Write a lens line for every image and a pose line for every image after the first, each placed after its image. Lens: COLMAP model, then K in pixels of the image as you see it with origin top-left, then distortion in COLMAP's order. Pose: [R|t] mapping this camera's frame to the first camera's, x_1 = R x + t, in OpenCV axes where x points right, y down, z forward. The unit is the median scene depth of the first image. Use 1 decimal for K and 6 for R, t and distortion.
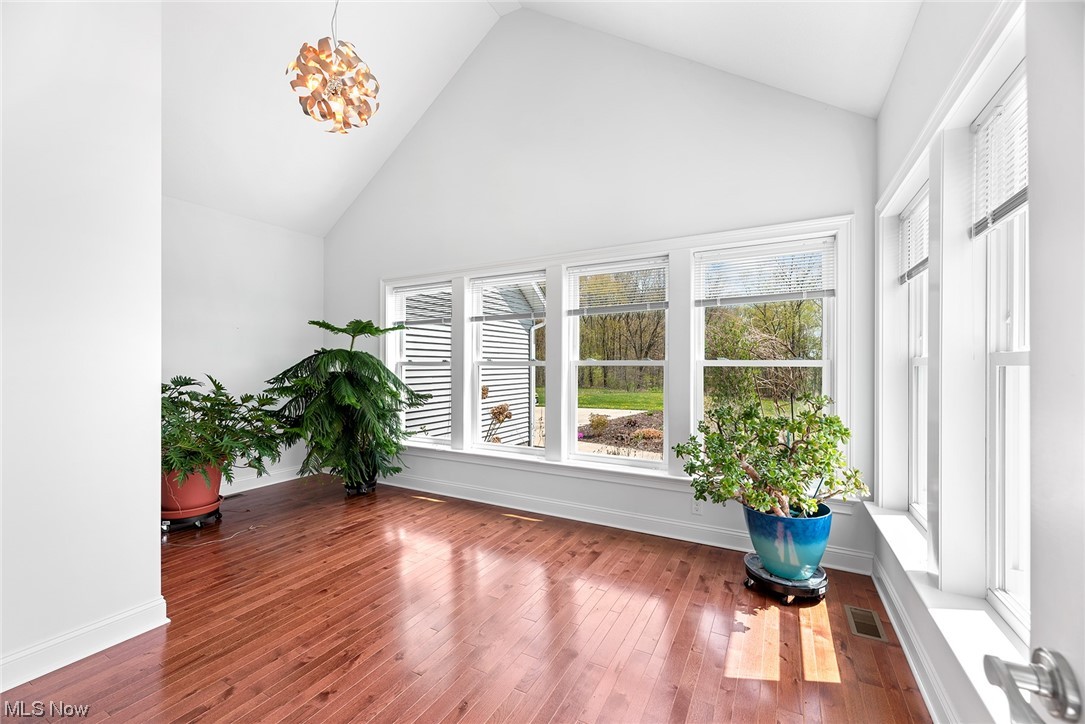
lens RADIAL K [[438.1, 0, 545.2], [0, 438.1, 363.8], [0, 0, 1]] dist [0.000013, 0.000205]
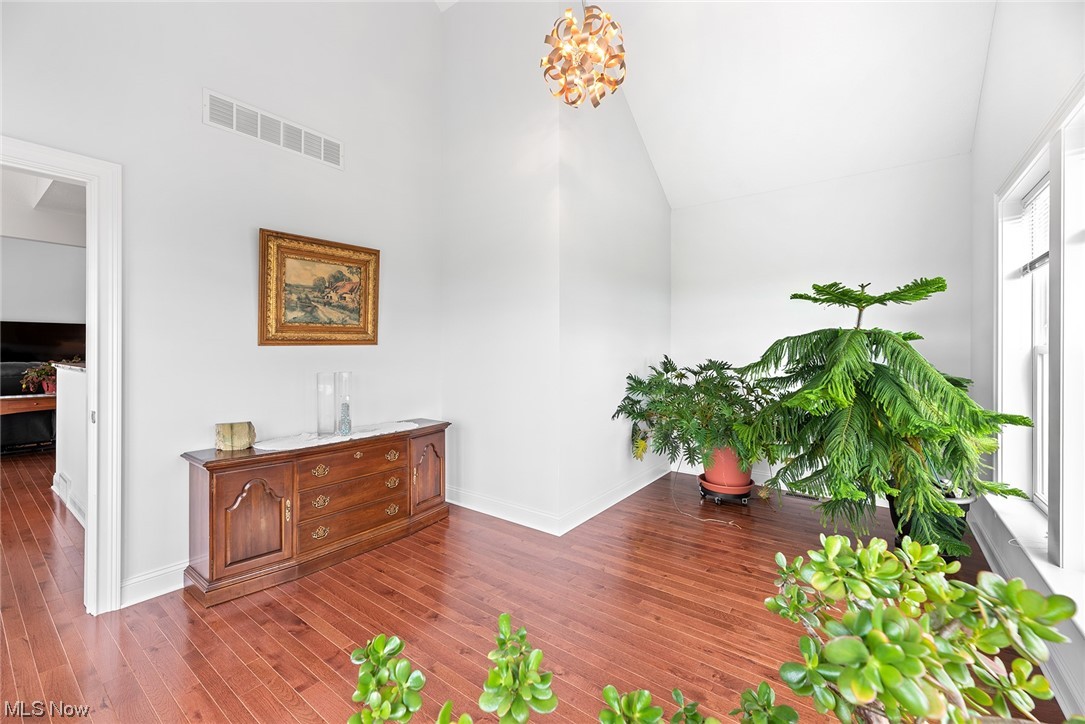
lens RADIAL K [[438.1, 0, 548.1], [0, 438.1, 355.3], [0, 0, 1]] dist [0.000013, 0.000205]
pose [[-0.140982, -0.002178, -0.990010, 0.296824], [-0.003815, 0.999991, -0.001656, 0.013058], [0.990005, 0.003543, -0.140989, 0.675704]]
